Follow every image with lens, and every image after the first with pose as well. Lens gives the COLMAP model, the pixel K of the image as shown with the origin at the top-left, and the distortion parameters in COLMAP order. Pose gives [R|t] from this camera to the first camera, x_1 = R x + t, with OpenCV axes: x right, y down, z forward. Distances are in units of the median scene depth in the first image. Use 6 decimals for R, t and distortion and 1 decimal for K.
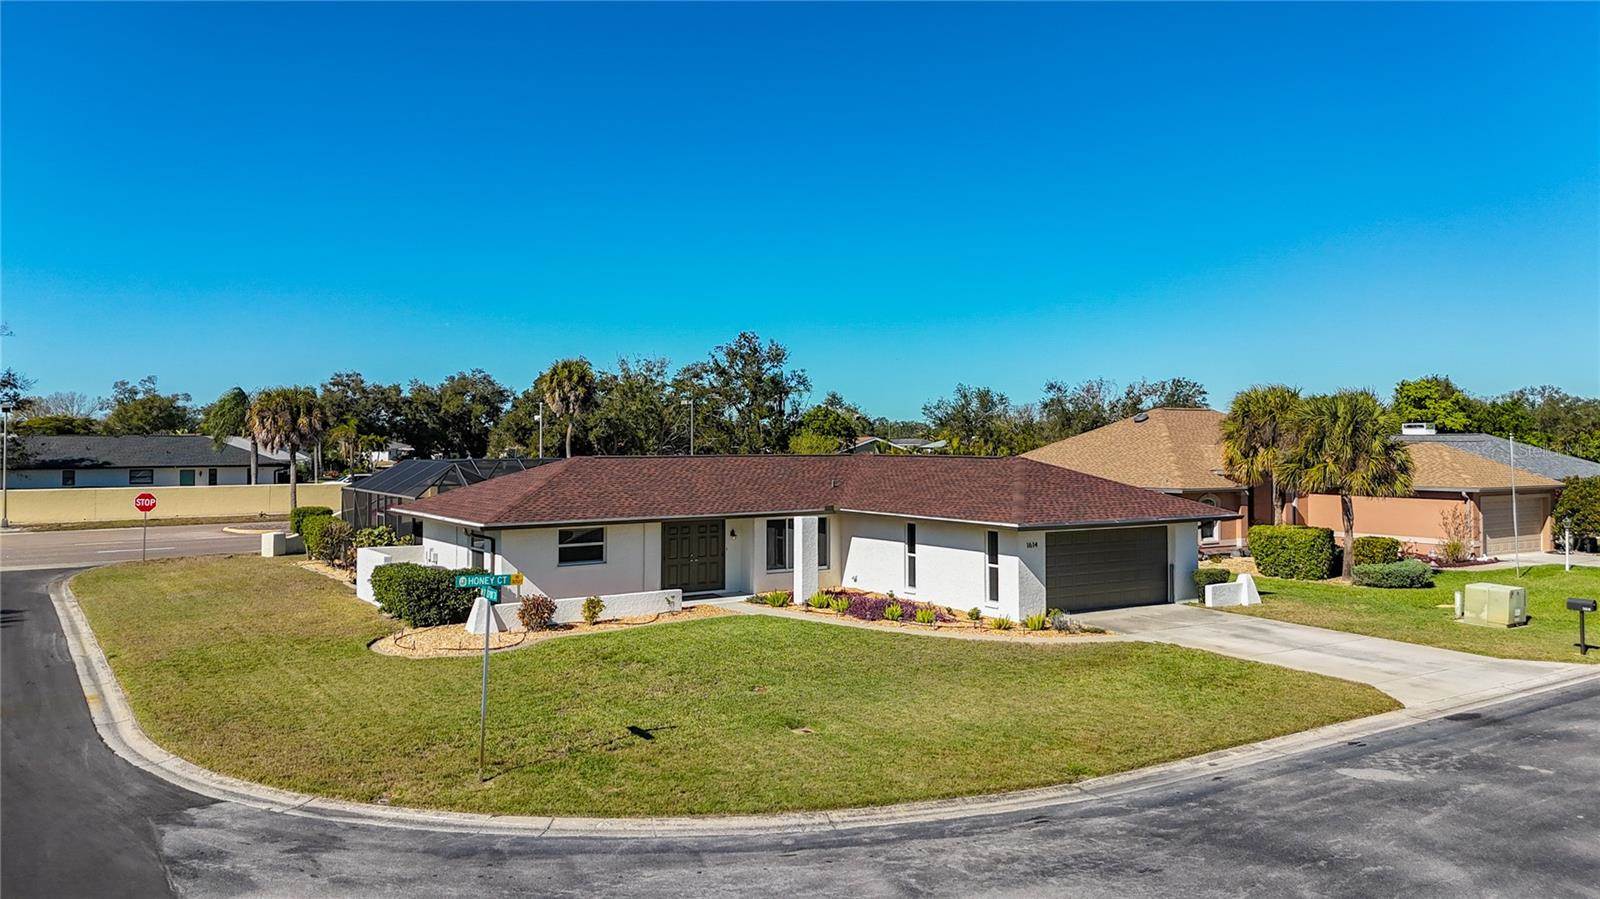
lens RADIAL K [[1207.7, 0, 795.3], [0, 1207.7, 444.6], [0, 0, 1]] dist [0.011472, -0.021026]
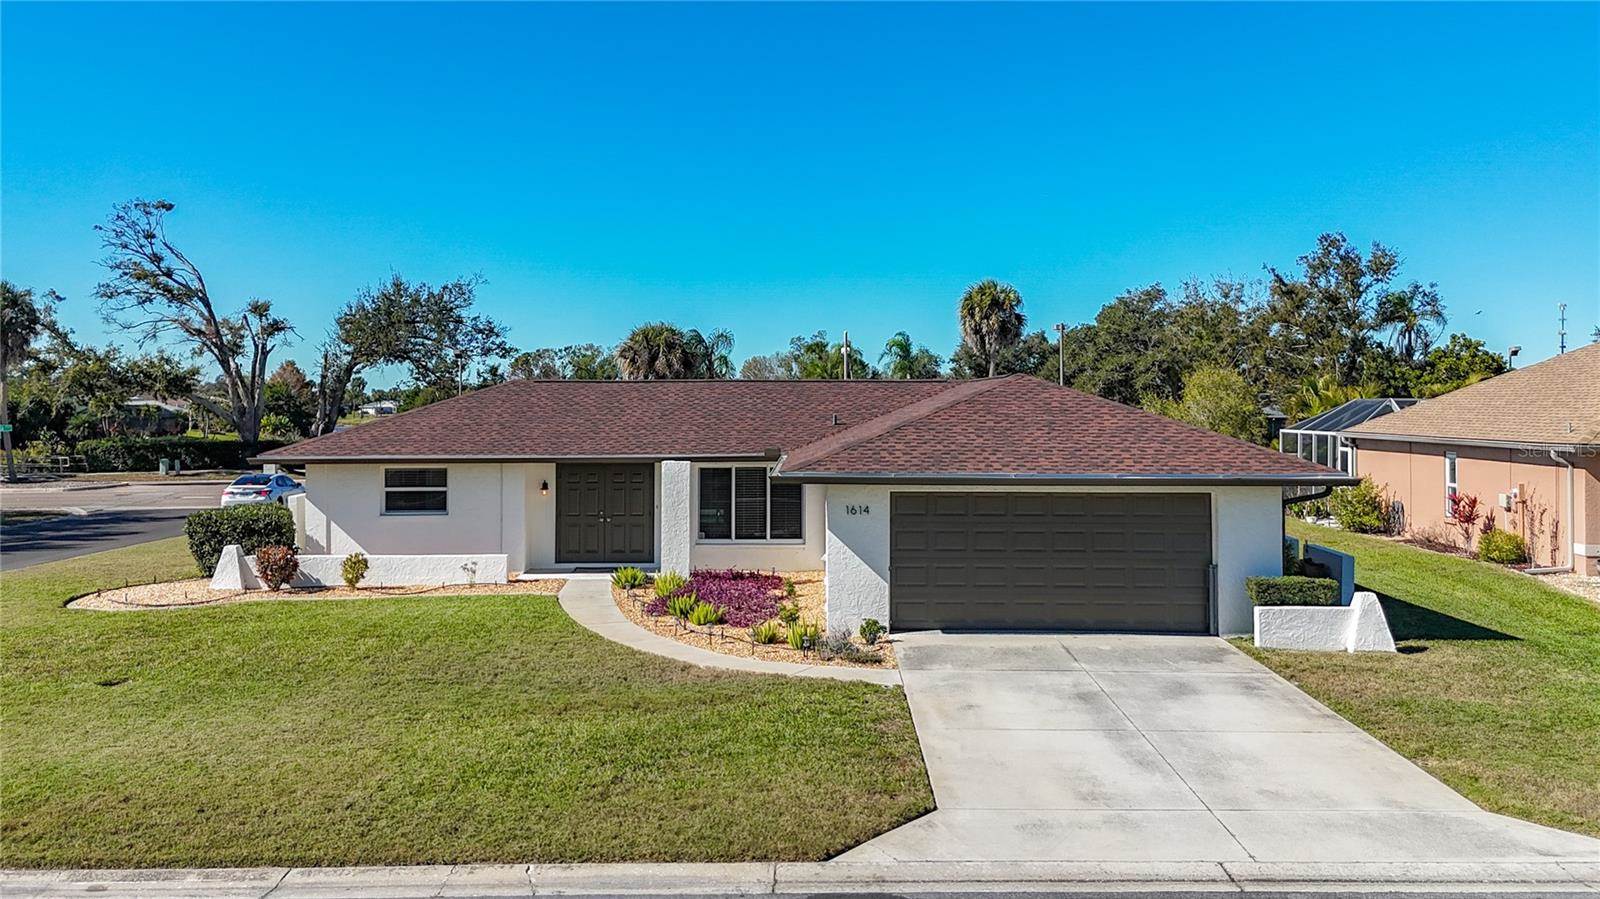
lens RADIAL K [[1457.1, 0, 809.4], [0, 1457.1, 386.1], [0, 0, 1]] dist [0.057862, 0.000000]
pose [[0.820191, -0.007715, -0.572038, 0.540644], [-0.002704, 0.999846, -0.017362, 0.030611], [0.572084, 0.015787, 0.820043, 0.351698]]
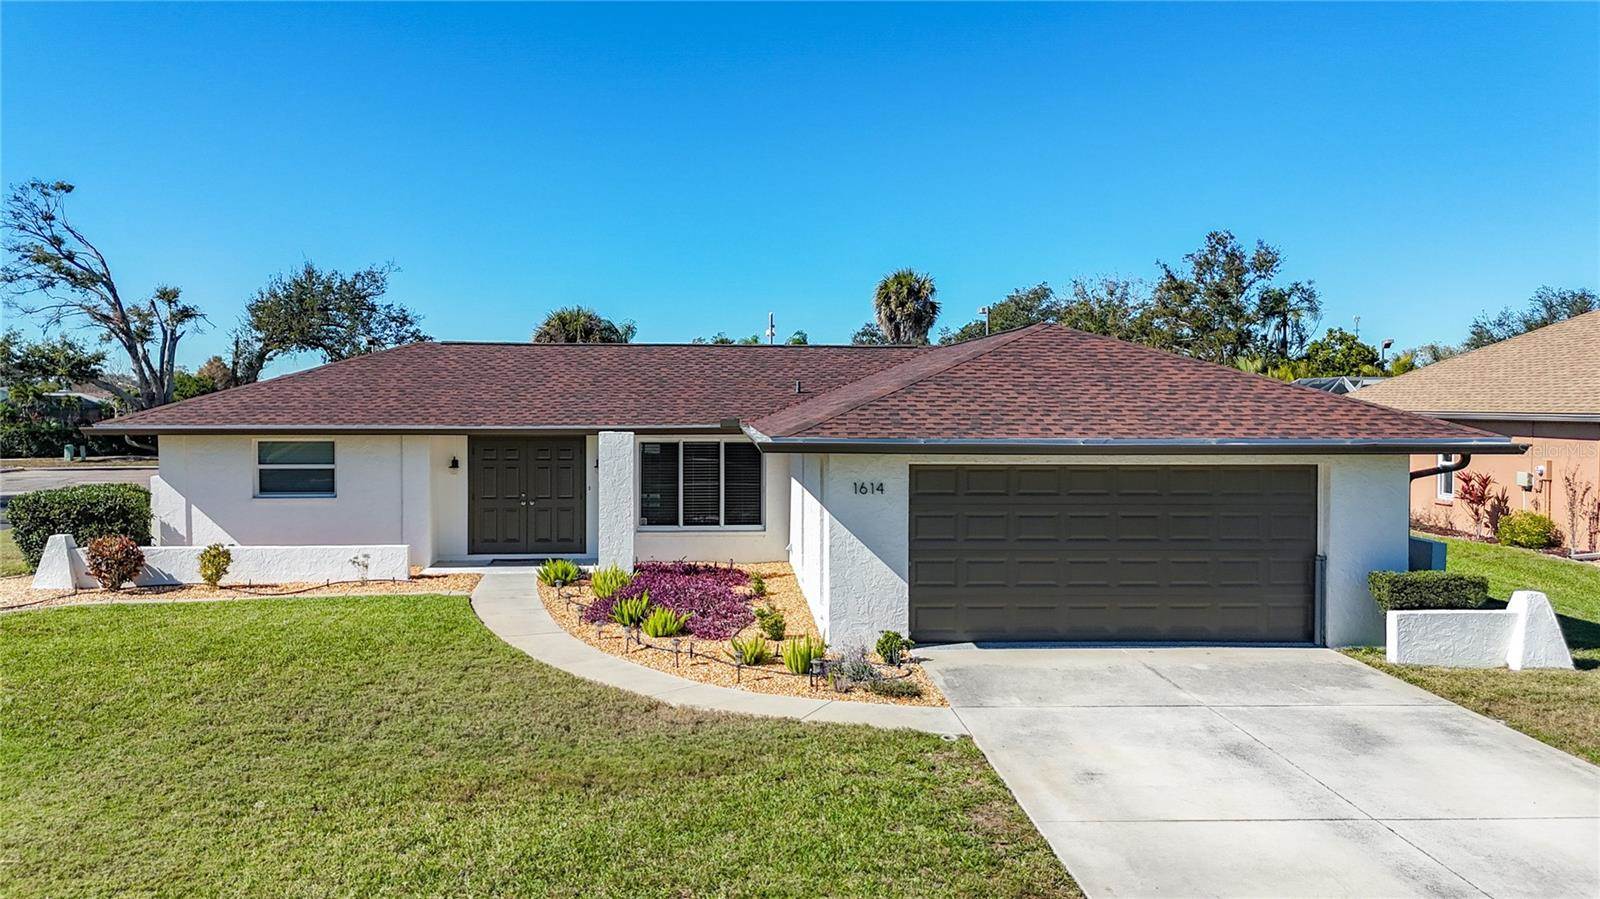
lens RADIAL K [[1280.1, 0, 800.0], [0, 1280.1, 452.8], [0, 0, 1]] dist [0.046910, -0.020071]
pose [[0.861886, 0.021587, -0.506643, 0.383825], [-0.005919, 0.999454, 0.032516, 0.048798], [0.507068, -0.025026, 0.861543, 0.513875]]
